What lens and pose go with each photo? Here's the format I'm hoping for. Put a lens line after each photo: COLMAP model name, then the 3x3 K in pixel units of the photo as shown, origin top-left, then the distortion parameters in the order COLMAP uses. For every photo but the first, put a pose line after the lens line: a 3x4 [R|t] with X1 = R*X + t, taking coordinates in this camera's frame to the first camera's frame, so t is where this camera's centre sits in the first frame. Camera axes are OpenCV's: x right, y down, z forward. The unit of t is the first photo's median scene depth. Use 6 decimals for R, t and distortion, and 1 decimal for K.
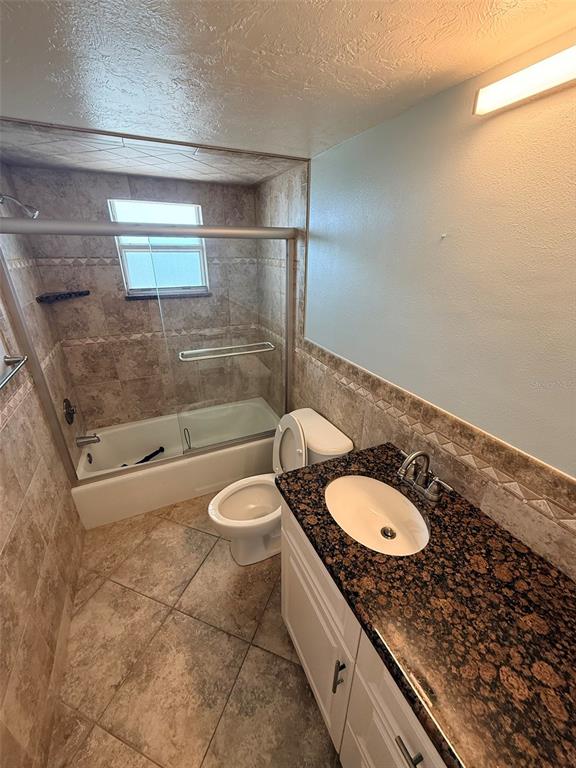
lens RADIAL K [[305.4, 0, 288.5], [0, 305.4, 383.9], [0, 0, 1]] dist [0.000994, -0.000054]
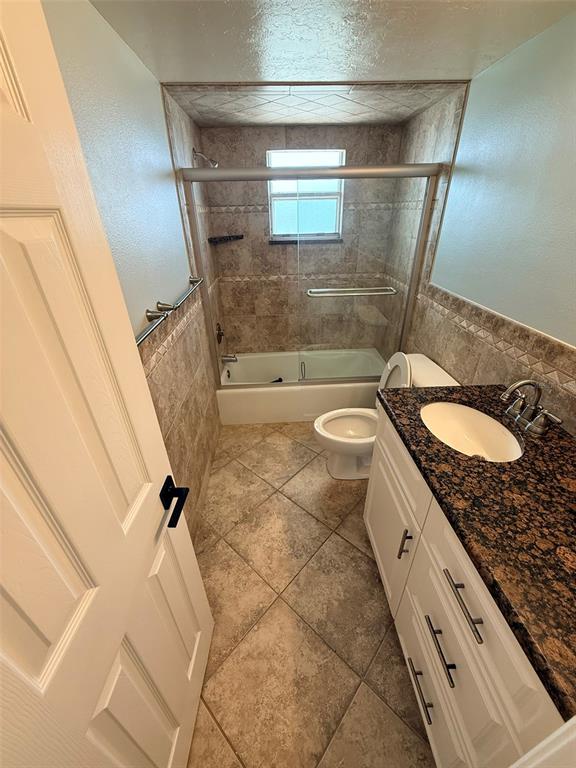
lens RADIAL K [[305.4, 0, 289.6], [0, 305.4, 383.2], [0, 0, 1]] dist [0.000994, -0.000054]
pose [[0.926595, 0.162825, -0.338984, 0.030193], [-0.127790, 0.984097, 0.123384, 0.154899], [0.353683, -0.071008, 0.932666, -0.155589]]
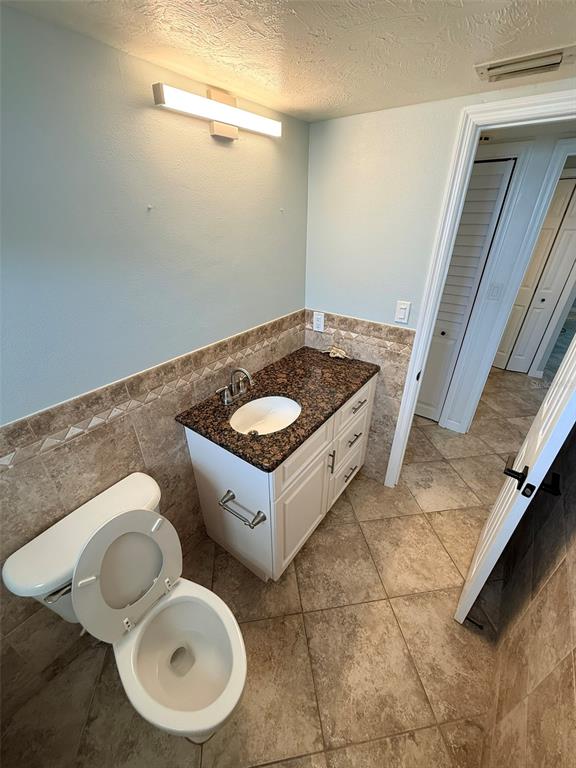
lens RADIAL K [[305.4, 0, 287.0], [0, 305.4, 385.4], [0, 0, 1]] dist [0.000994, -0.000054]
pose [[-0.477476, -0.436662, 0.762459, -0.590376], [0.350133, 0.701332, 0.620919, -0.392056], [-0.805868, 0.563436, -0.181980, 0.838786]]
